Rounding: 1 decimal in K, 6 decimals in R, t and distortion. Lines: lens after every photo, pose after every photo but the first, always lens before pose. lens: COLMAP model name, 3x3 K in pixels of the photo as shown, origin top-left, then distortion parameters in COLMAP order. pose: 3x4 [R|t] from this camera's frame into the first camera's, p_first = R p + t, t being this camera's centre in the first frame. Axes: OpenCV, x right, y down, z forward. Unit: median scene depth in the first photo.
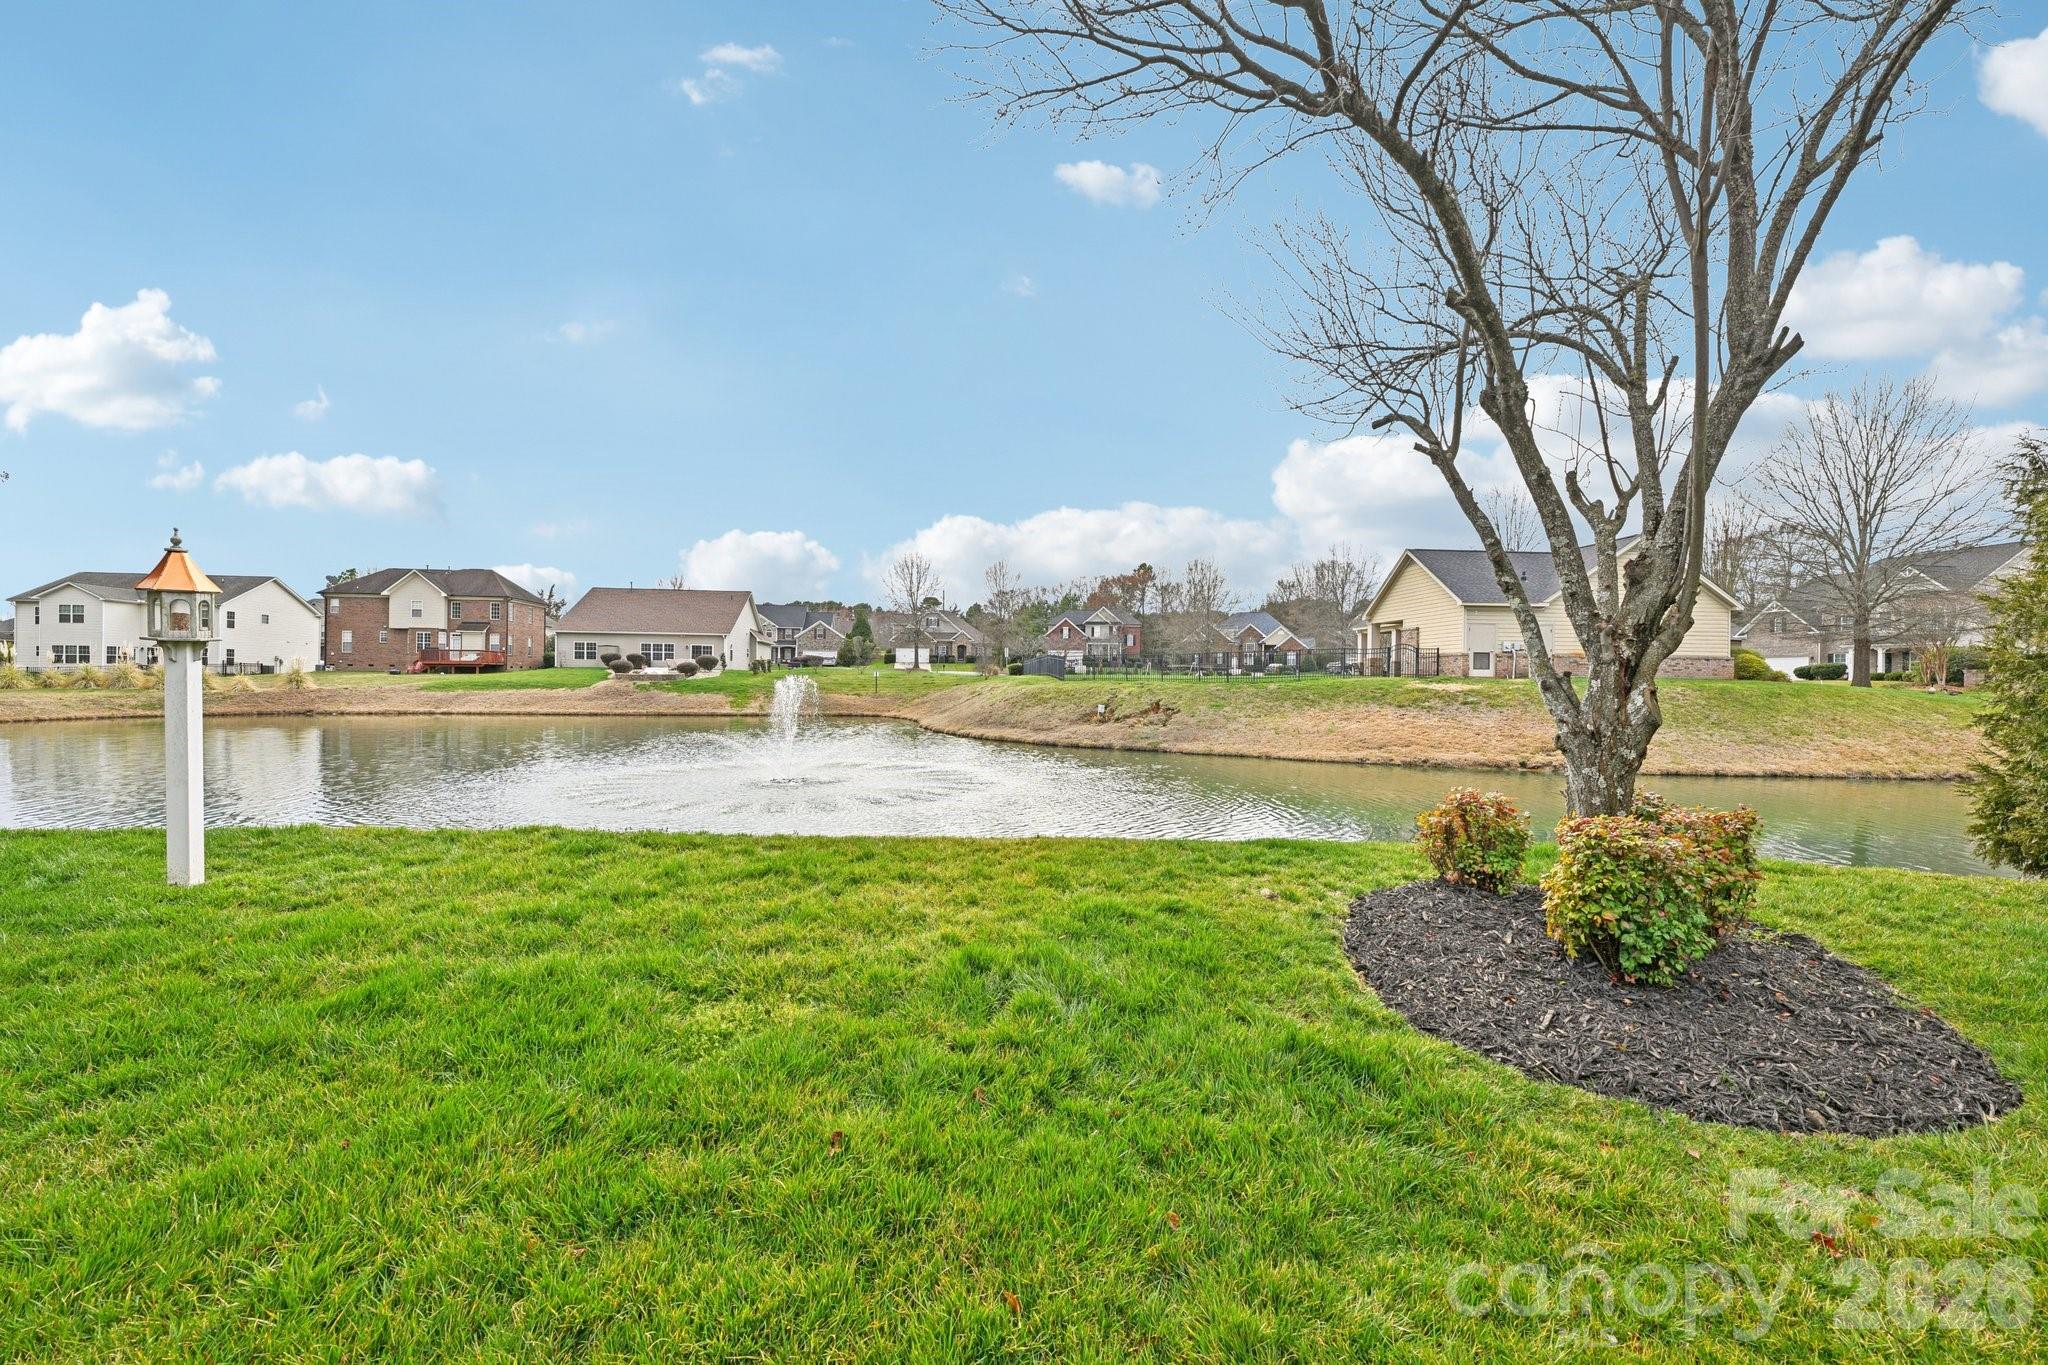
lens RADIAL K [[815.2, 0, 1025.7], [0, 815.2, 677.8], [0, 0, 1]] dist [0.002796, -0.000317]
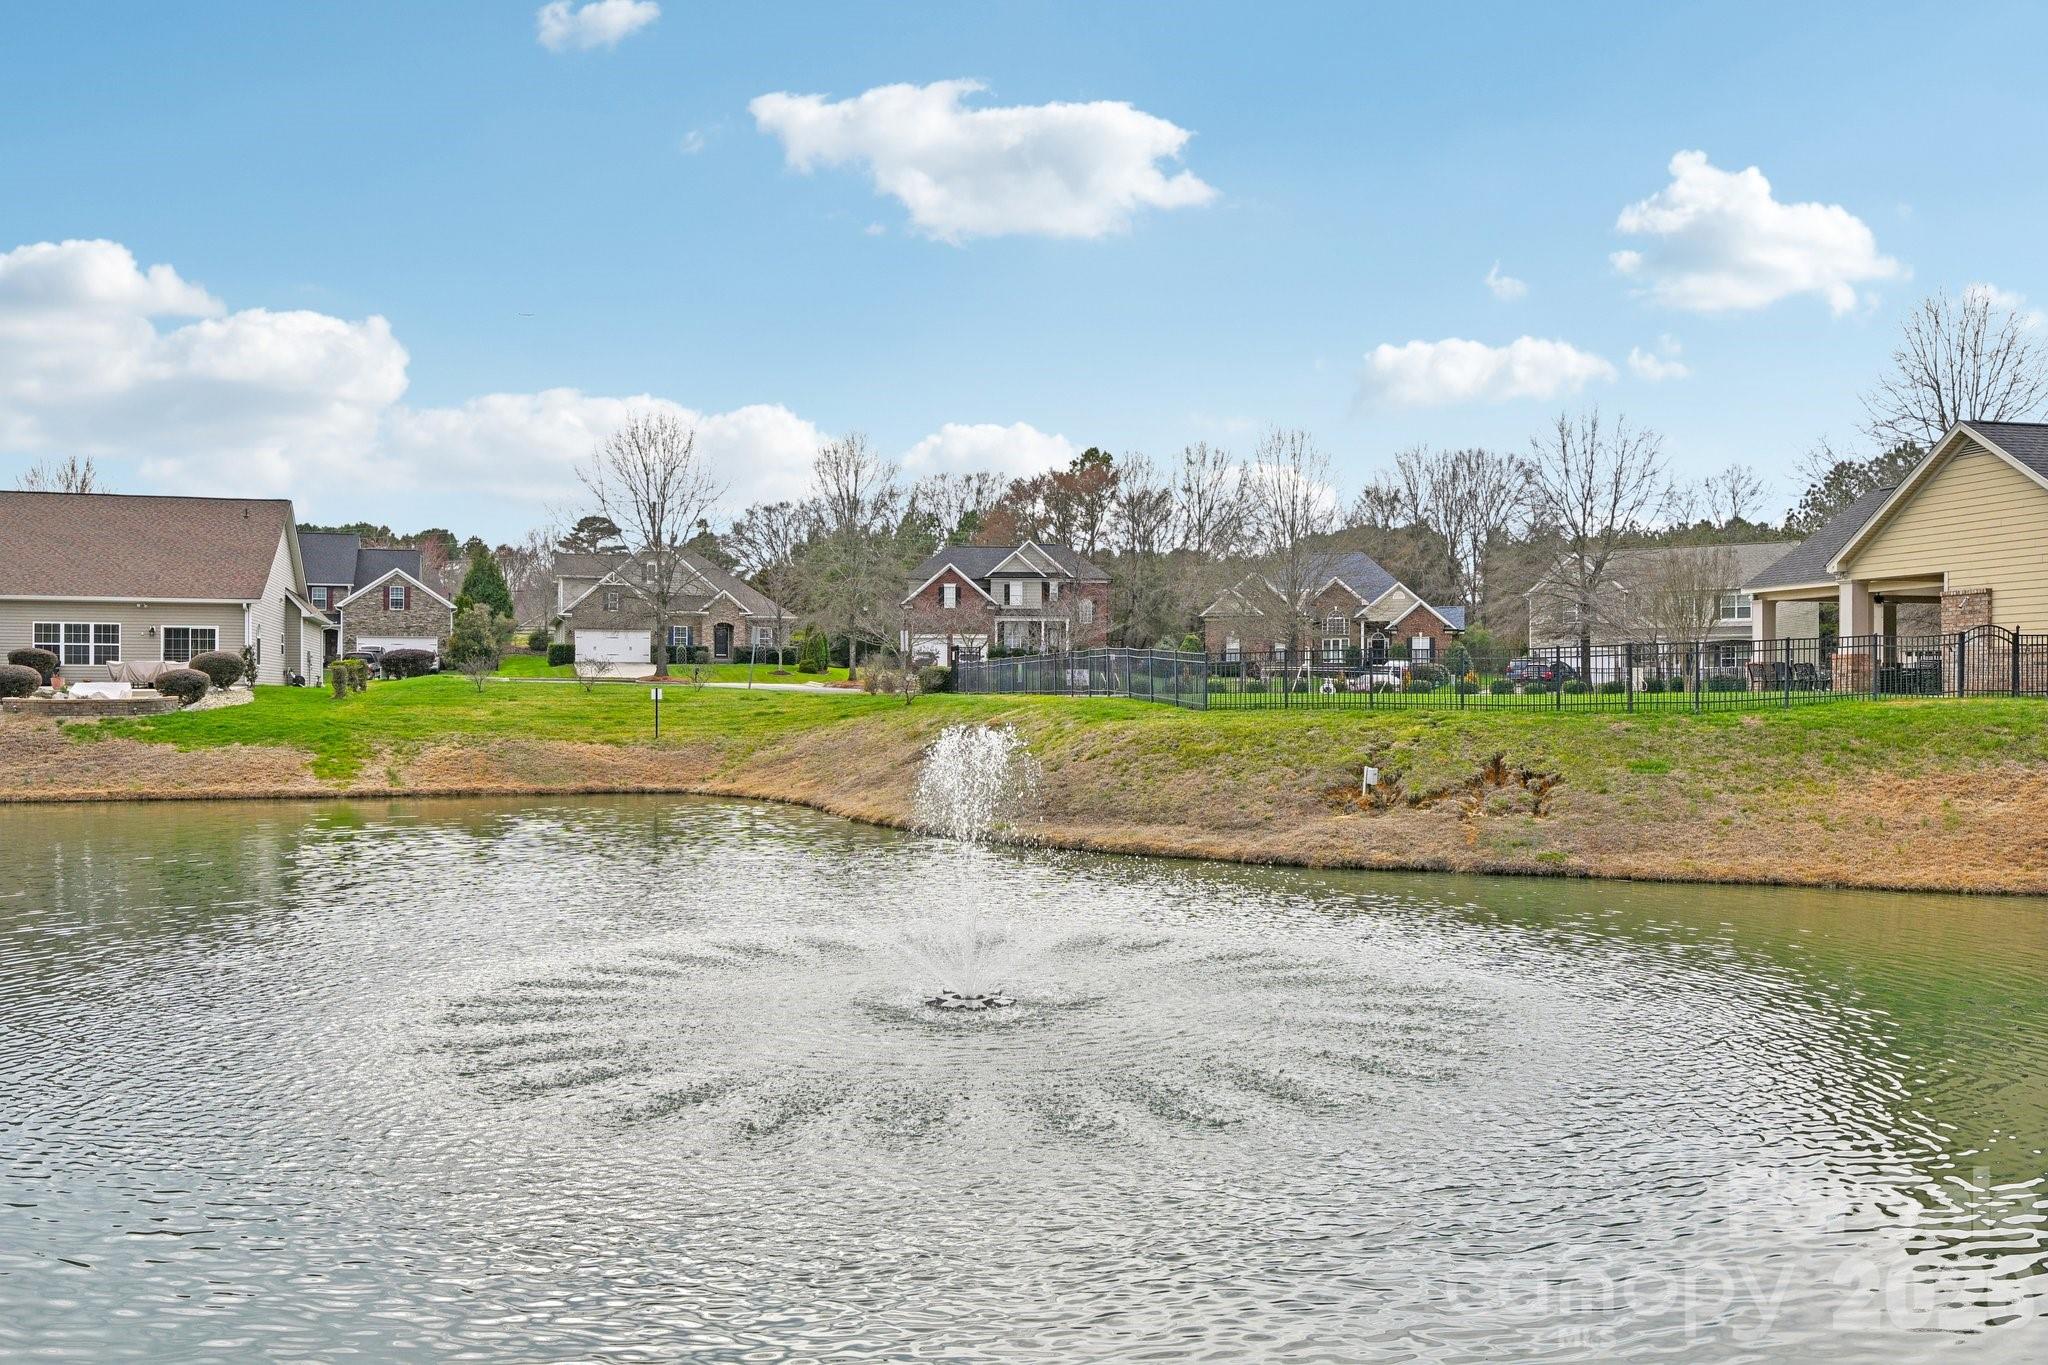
lens RADIAL K [[1714.0, 0, 1018.4], [0, 1714.0, 684.3], [0, 0, 1]] dist [0.005268, 0.001058]
pose [[0.987478, -0.008250, 0.157538, -0.137184], [0.008669, 0.999960, -0.001972, -0.006236], [-0.157516, 0.003313, 0.987511, 0.074265]]
